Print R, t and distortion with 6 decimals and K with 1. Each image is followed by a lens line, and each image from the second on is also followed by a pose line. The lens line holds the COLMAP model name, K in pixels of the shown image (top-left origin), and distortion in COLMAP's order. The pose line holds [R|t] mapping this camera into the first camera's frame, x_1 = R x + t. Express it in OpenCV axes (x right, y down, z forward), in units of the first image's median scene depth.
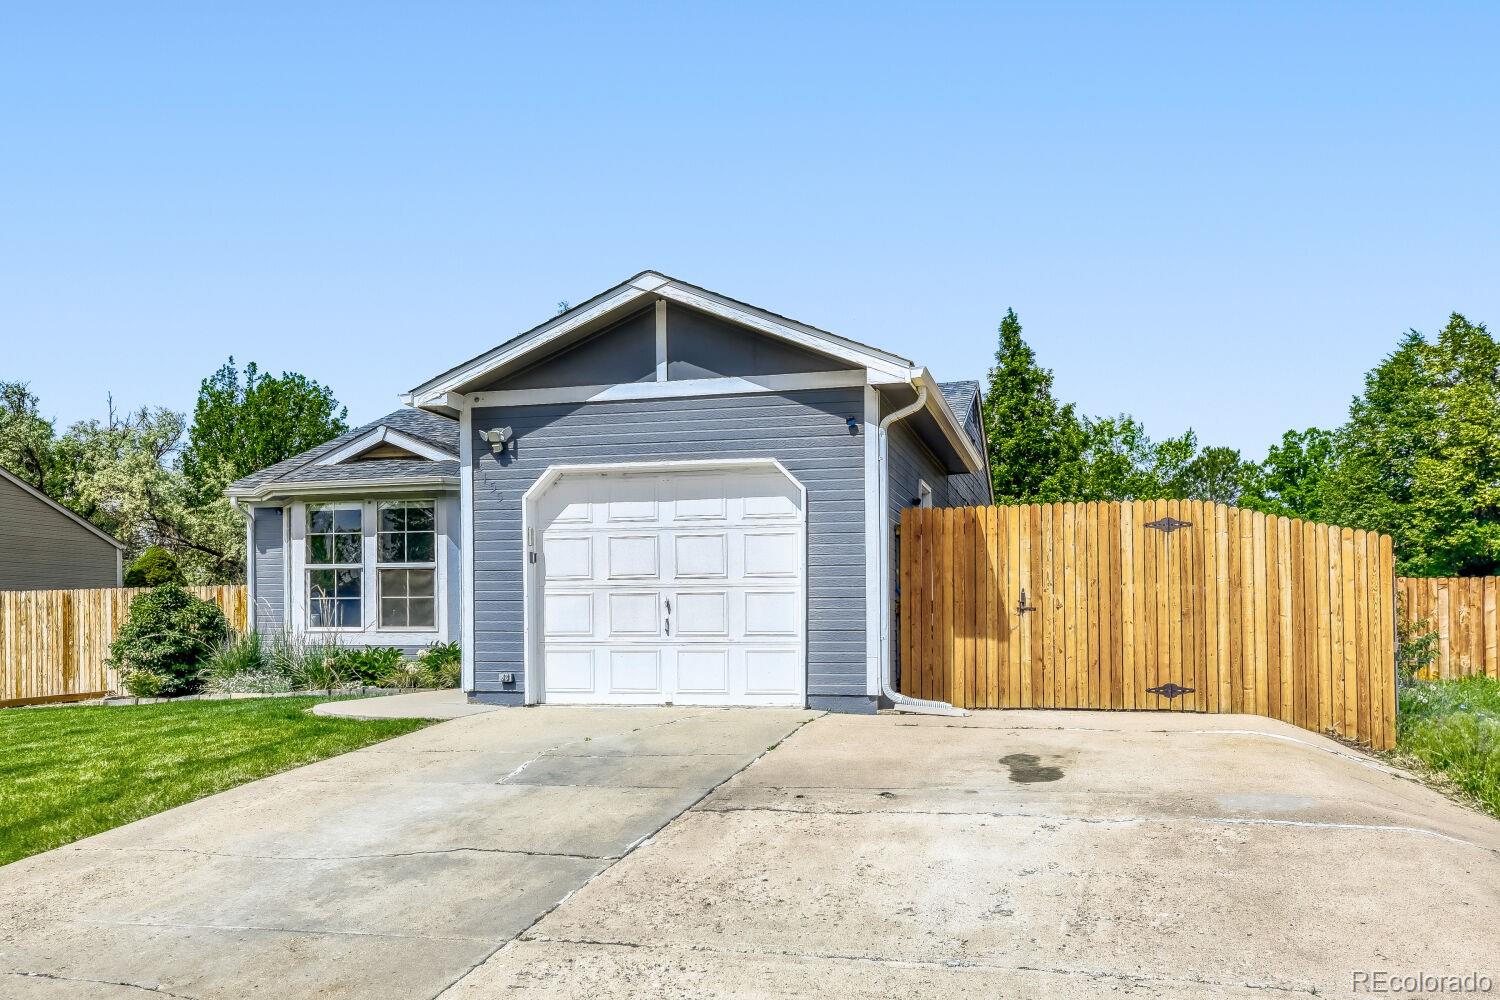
lens RADIAL K [[1317.5, 0, 752.0], [0, 1317.5, 506.8], [0, 0, 1]] dist [0.033496, 0.012874]
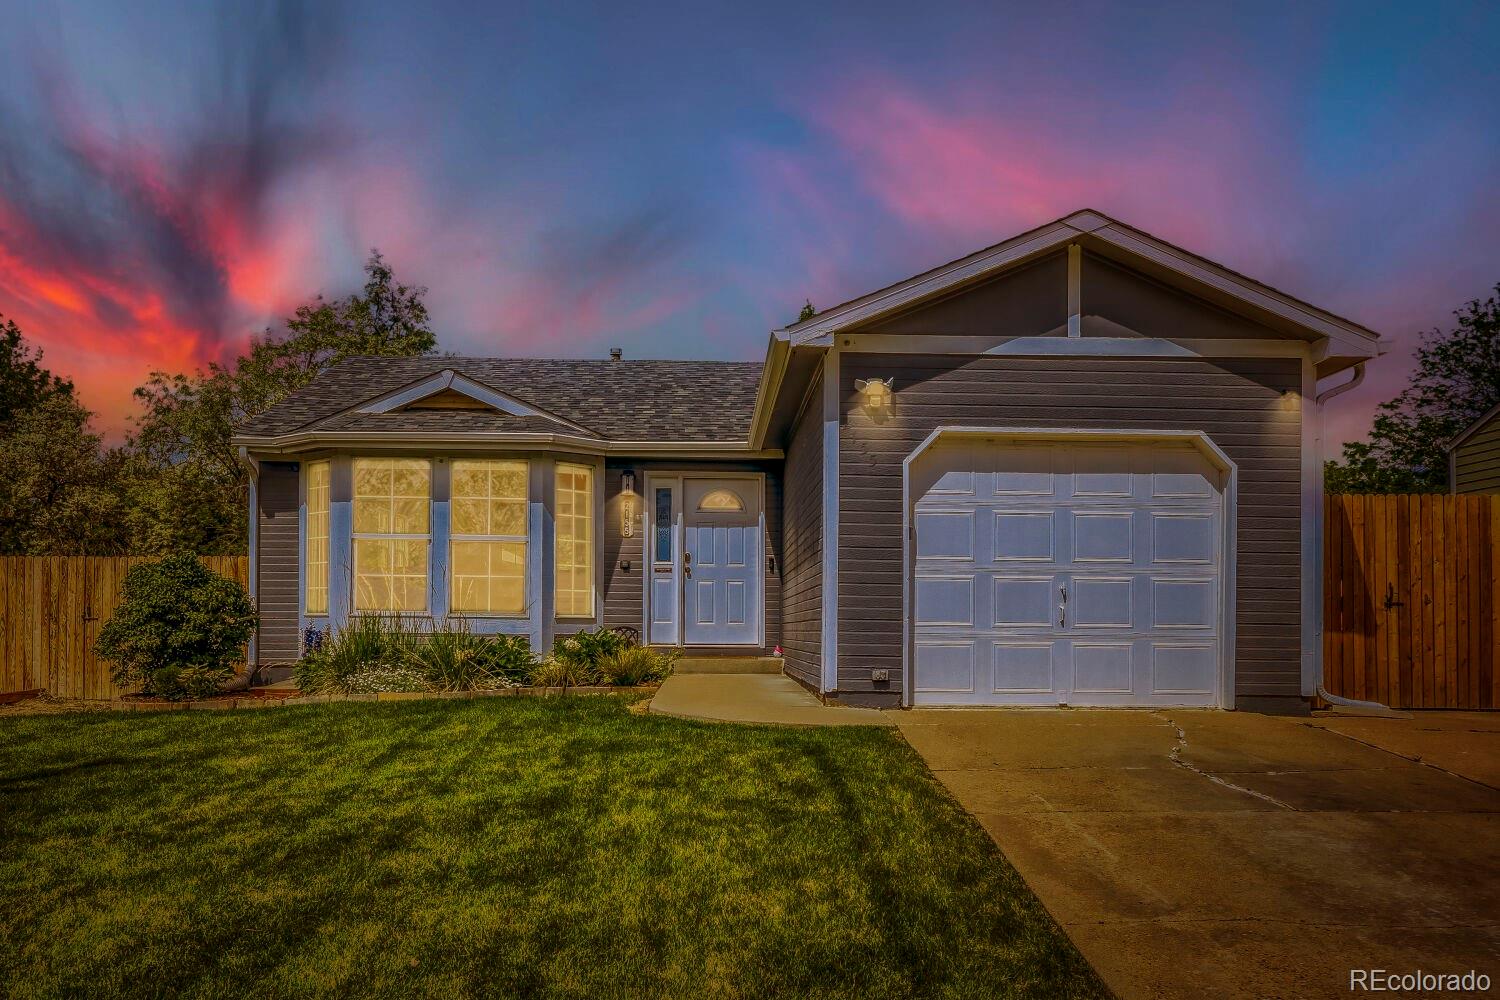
lens RADIAL K [[1317.5, 0, 749.6], [0, 1317.5, 495.7], [0, 0, 1]] dist [0.033496, 0.012874]
pose [[0.952052, 0.040368, 0.303262, -0.529160], [-0.040192, 0.999169, -0.006825, 0.024473], [-0.303285, -0.005691, 0.952883, 0.226896]]
